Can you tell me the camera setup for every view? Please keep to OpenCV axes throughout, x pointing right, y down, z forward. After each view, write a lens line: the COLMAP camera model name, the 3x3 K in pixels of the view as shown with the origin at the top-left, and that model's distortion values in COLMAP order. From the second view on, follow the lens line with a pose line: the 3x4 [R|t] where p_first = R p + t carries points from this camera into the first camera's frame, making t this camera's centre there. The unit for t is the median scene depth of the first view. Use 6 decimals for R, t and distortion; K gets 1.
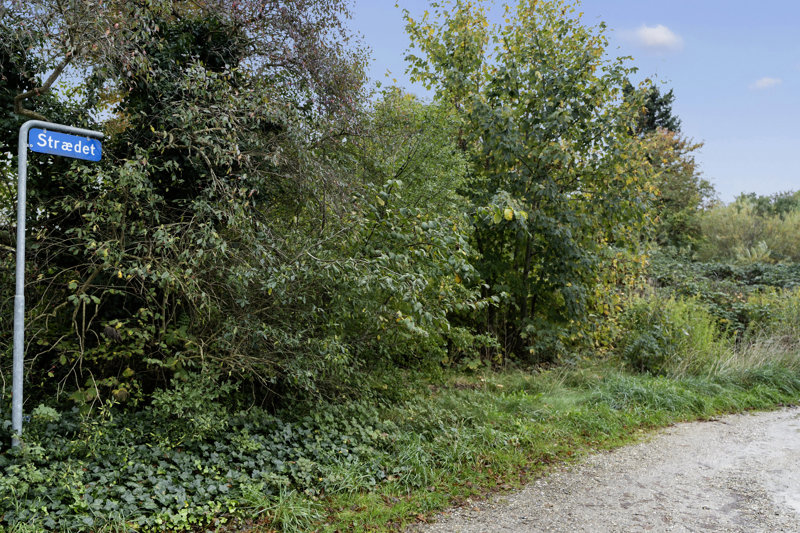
lens RADIAL K [[681.3, 0, 396.2], [0, 681.3, 266.0], [0, 0, 1]] dist [0.004288, -0.000145]
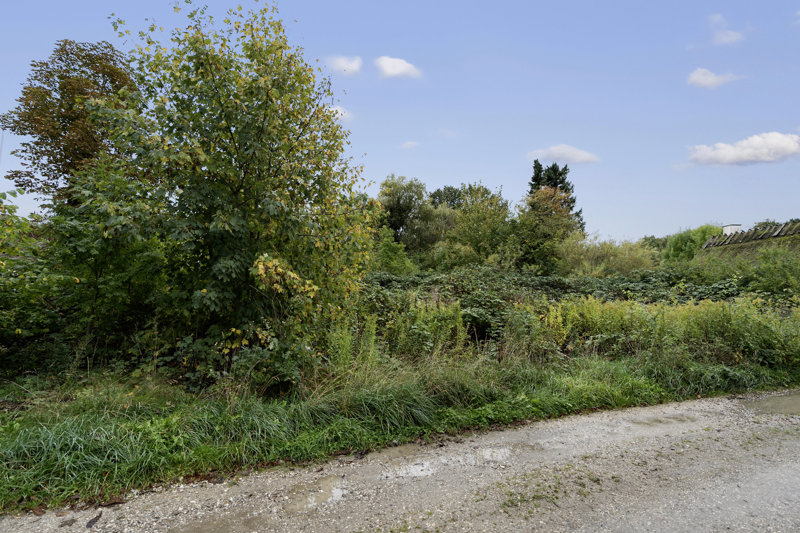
lens RADIAL K [[376.3, 0, 400.0], [0, 376.3, 266.5], [0, 0, 1]] dist [-0.005924, 0.000307]
pose [[0.990835, -0.009943, -0.134713, 1.043259], [0.004028, 0.999019, -0.044105, 0.028211], [0.135020, 0.043158, 0.989903, 0.906134]]
